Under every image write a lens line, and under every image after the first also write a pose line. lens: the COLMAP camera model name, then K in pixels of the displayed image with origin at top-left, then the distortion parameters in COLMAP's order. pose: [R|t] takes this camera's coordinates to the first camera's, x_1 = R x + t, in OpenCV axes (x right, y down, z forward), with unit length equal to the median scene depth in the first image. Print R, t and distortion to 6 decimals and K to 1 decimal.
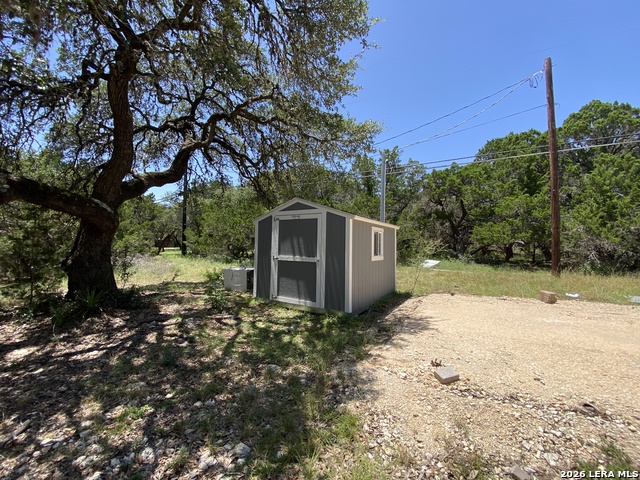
lens RADIAL K [[258.1, 0, 325.2], [0, 258.1, 241.2], [0, 0, 1]] dist [-0.002119, -0.008697]
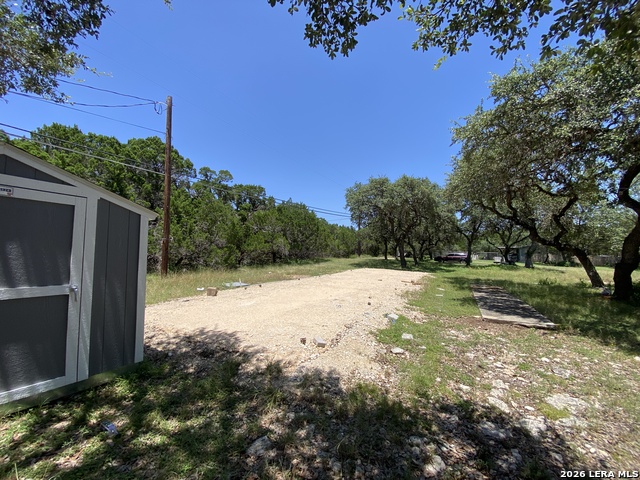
lens RADIAL K [[258.1, 0, 324.1], [0, 258.1, 239.5], [0, 0, 1]] dist [-0.002119, -0.008697]
pose [[0.001504, 0.030533, 0.999533, -0.538334], [-0.002035, 0.999532, -0.030530, -0.007648], [-0.999997, -0.001988, 0.001565, 0.520287]]
